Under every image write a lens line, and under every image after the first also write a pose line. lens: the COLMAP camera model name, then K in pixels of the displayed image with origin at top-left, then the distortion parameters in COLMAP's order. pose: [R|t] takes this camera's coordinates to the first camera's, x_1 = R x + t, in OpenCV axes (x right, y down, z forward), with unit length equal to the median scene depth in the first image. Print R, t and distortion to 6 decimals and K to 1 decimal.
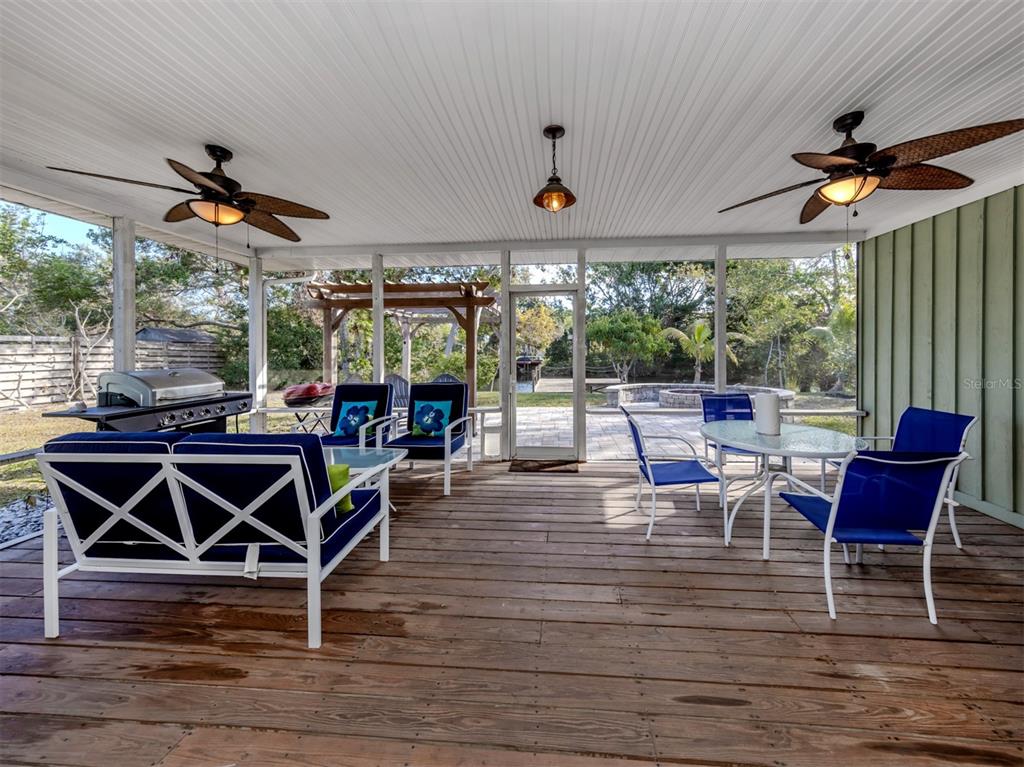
lens RADIAL K [[412.2, 0, 513.4], [0, 412.2, 381.5], [0, 0, 1]] dist [0.000346, 0.000016]
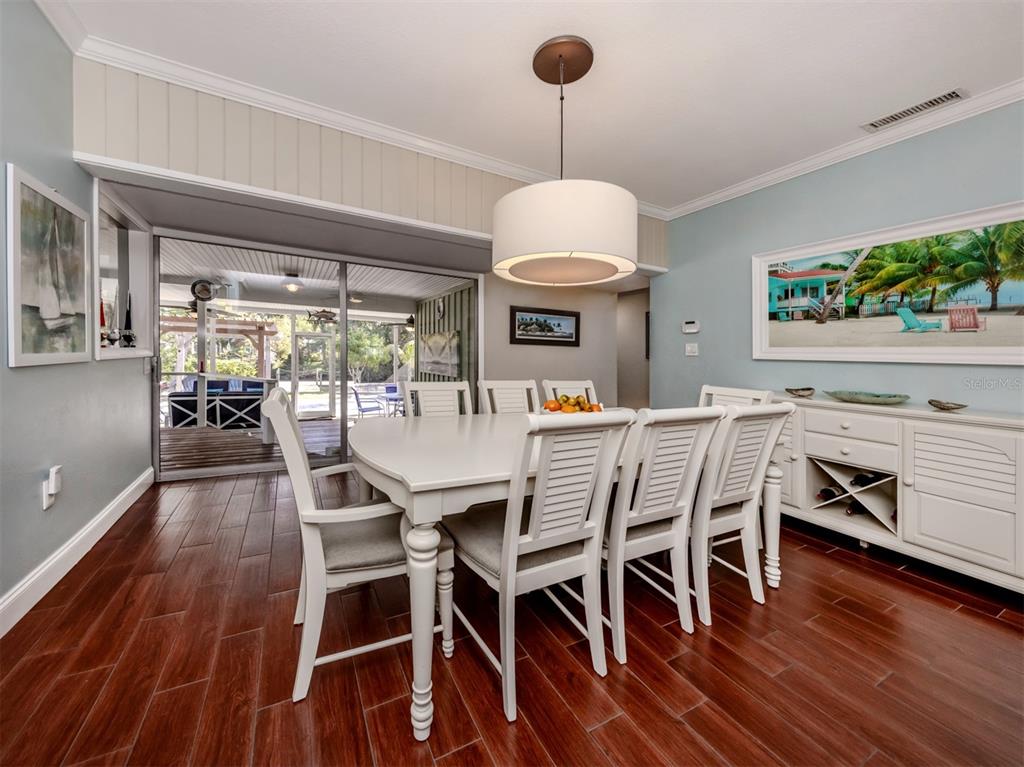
lens RADIAL K [[412.2, 0, 509.7], [0, 412.2, 382.4], [0, 0, 1]] dist [0.000346, 0.000016]
pose [[0.820809, -0.000698, 0.571203, -0.237903], [0.004052, 0.999981, -0.004601, 0.023651], [-0.571189, 0.006091, 0.820796, -0.988383]]
